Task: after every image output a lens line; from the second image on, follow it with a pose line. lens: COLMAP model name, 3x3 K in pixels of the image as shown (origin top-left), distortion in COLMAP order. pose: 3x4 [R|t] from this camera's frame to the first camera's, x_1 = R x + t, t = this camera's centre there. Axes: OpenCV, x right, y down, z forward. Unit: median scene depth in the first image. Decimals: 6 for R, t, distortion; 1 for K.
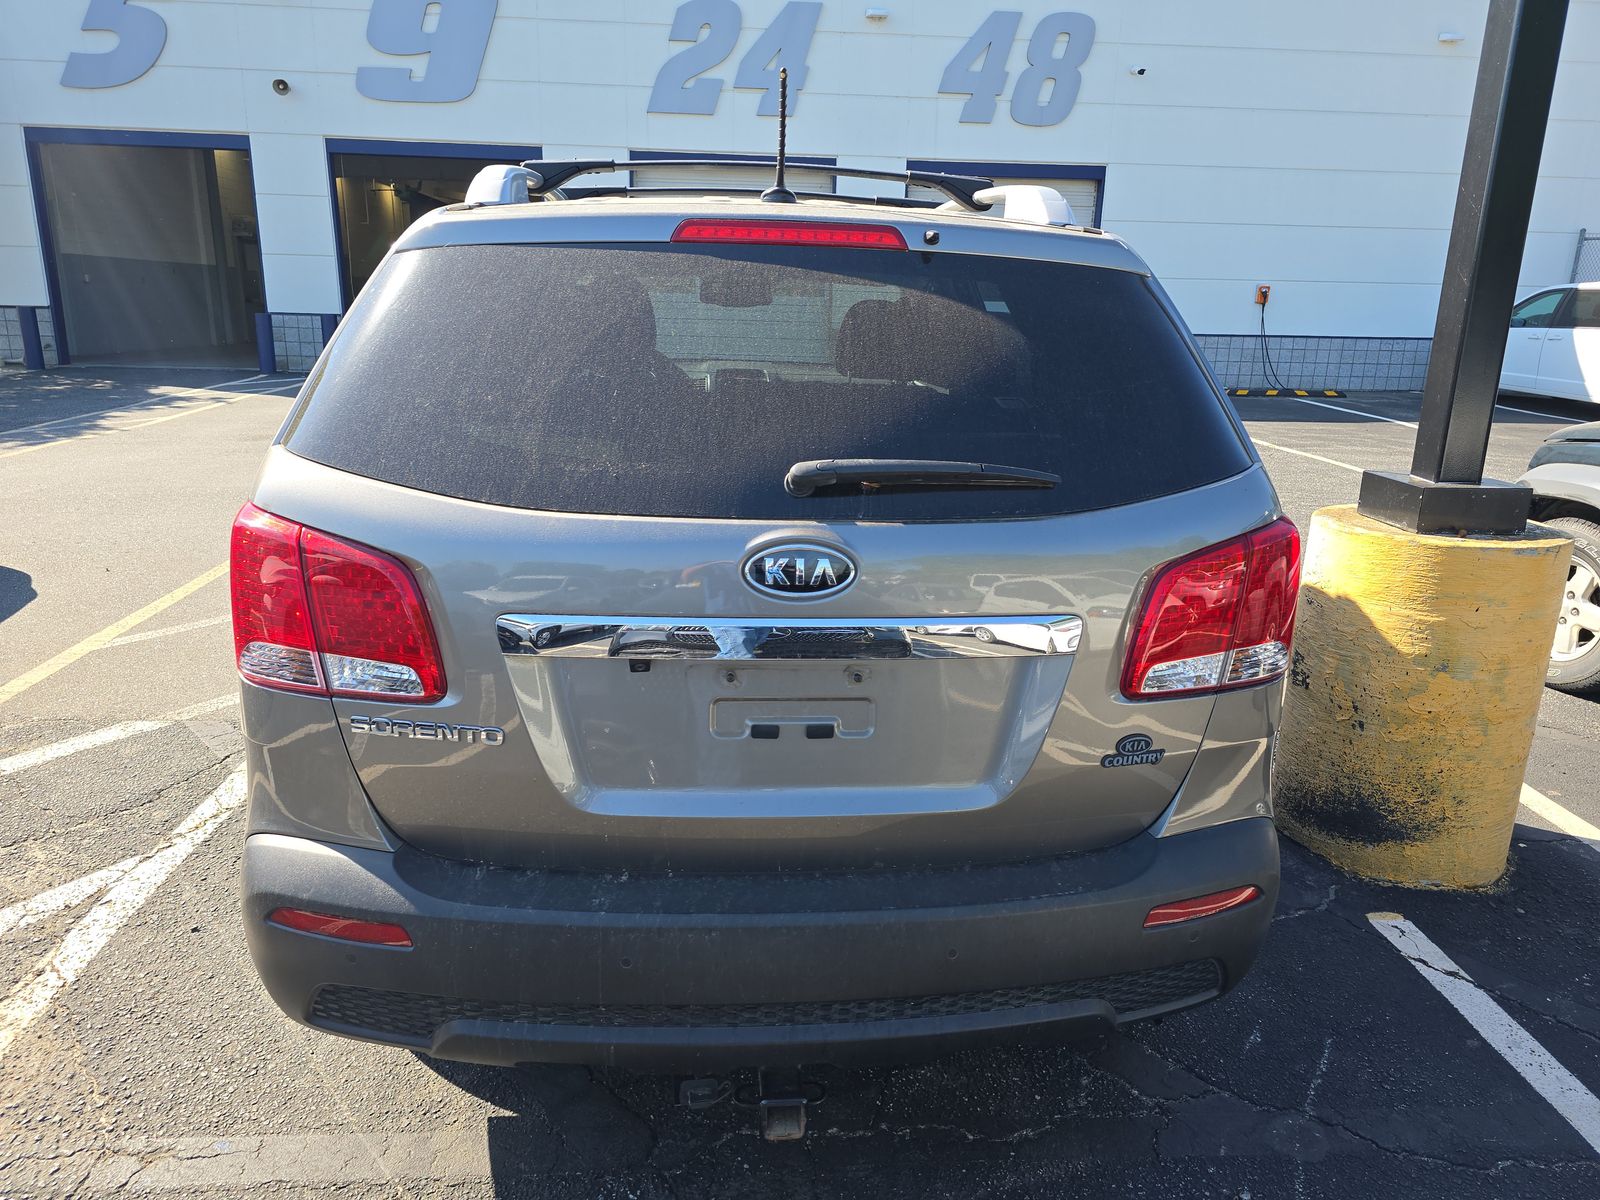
lens RADIAL K [[1073.3, 0, 805.0], [0, 1073.3, 595.4], [0, 0, 1]] dist [0.016355, -0.001508]
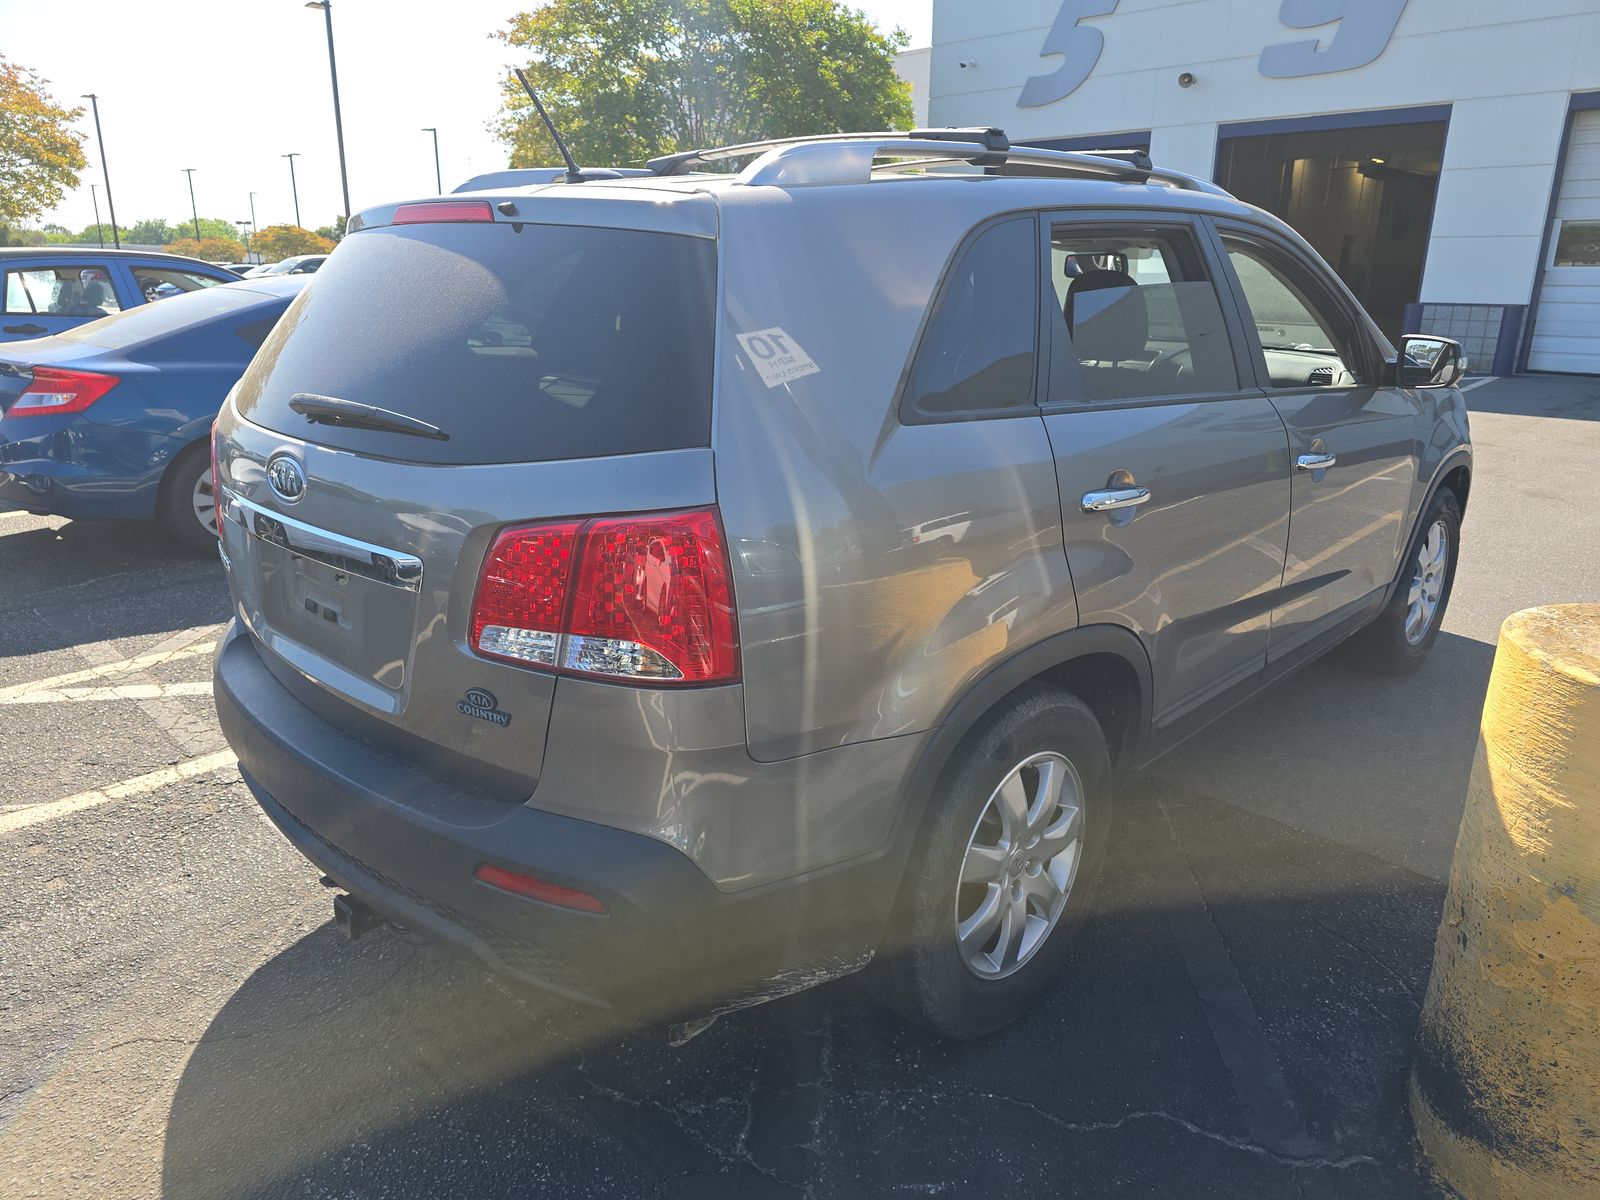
lens RADIAL K [[1073.3, 0, 805.0], [0, 1073.3, 595.4], [0, 0, 1]] dist [0.016355, -0.001508]
pose [[0.676941, 0.195655, -0.709556, 0.669068], [-0.186627, 0.978145, 0.091669, -0.062389], [0.711984, 0.070368, 0.698661, 0.276793]]
